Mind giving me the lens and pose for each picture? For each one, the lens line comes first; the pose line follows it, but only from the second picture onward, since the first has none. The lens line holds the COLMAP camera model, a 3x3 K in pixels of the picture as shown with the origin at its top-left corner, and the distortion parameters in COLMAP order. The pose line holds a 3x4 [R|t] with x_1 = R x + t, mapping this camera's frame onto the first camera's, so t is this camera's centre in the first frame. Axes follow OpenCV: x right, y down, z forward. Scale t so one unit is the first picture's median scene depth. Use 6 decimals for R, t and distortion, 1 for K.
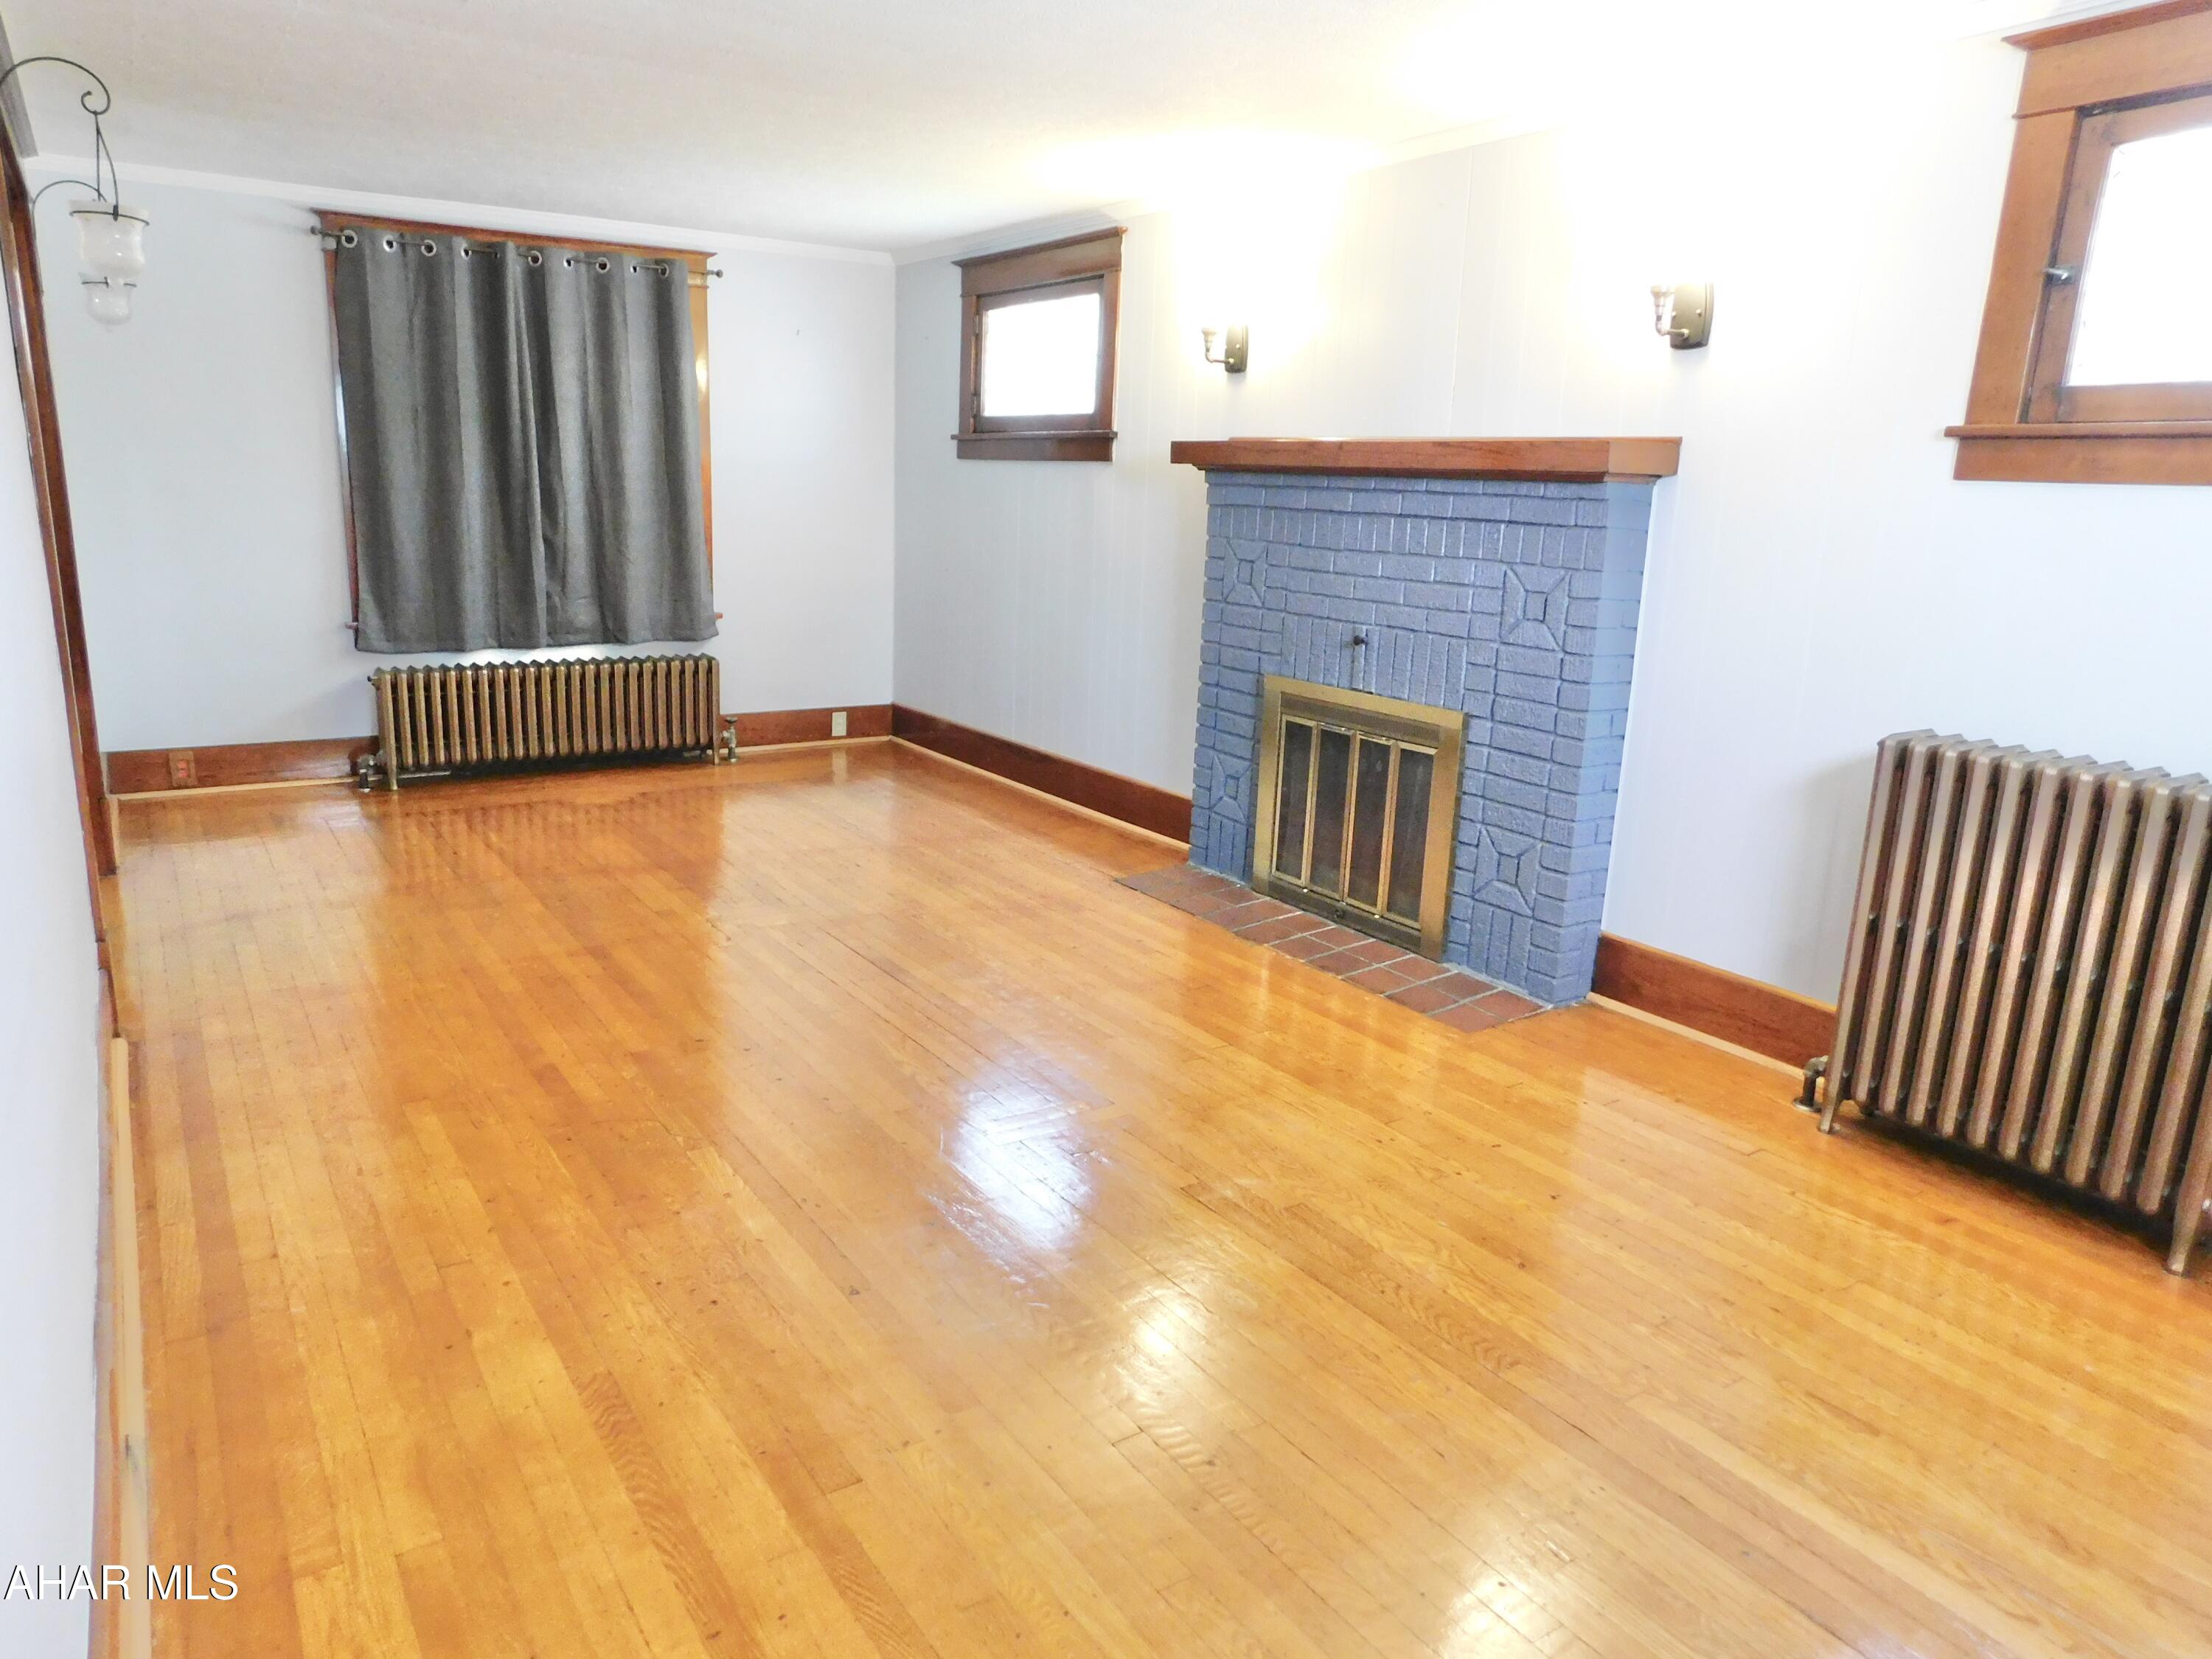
lens RADIAL K [[1437.8, 0, 1106.0], [0, 1437.8, 829.5], [0, 0, 1]] dist [-0.093733, 0.074781]
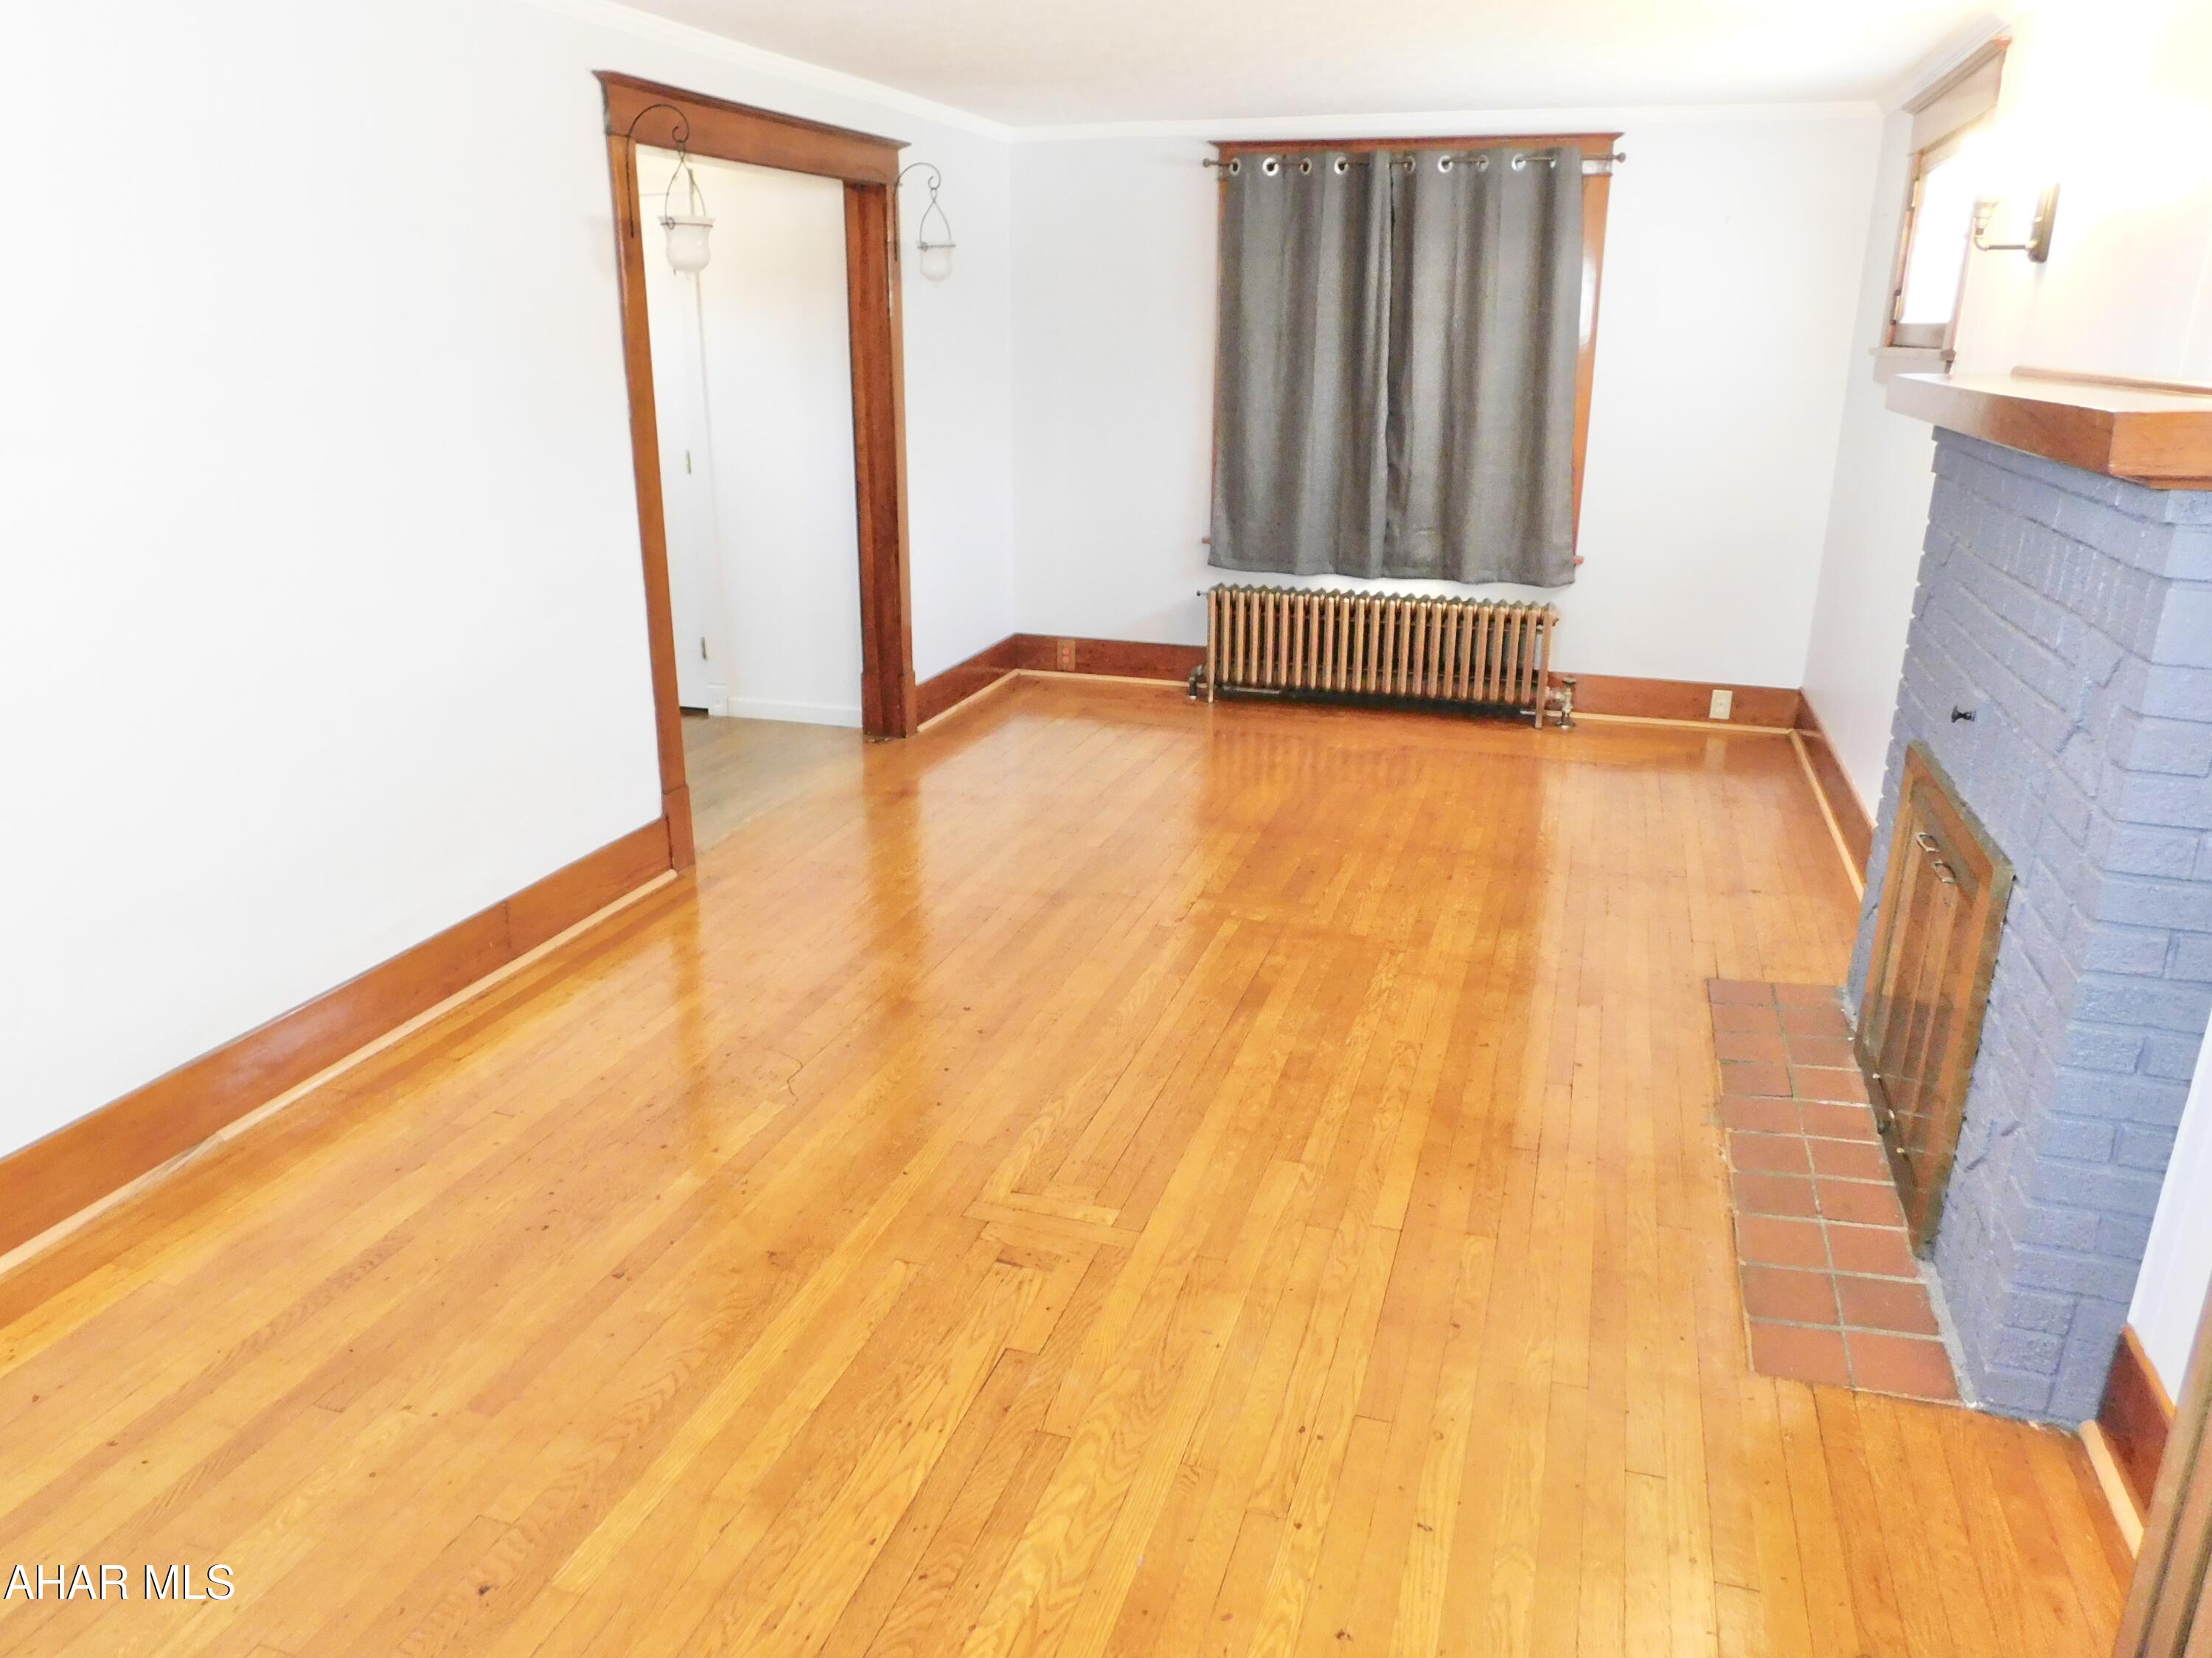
lens RADIAL K [[1542.0, 0, 1109.3], [0, 1542.0, 799.2], [0, 0, 1]] dist [-0.057715, 0.037964]
pose [[0.624776, 0.198375, -0.755184, 0.316757], [-0.167626, 0.978713, 0.118413, -0.078594], [0.762599, 0.052606, 0.644729, 0.212275]]
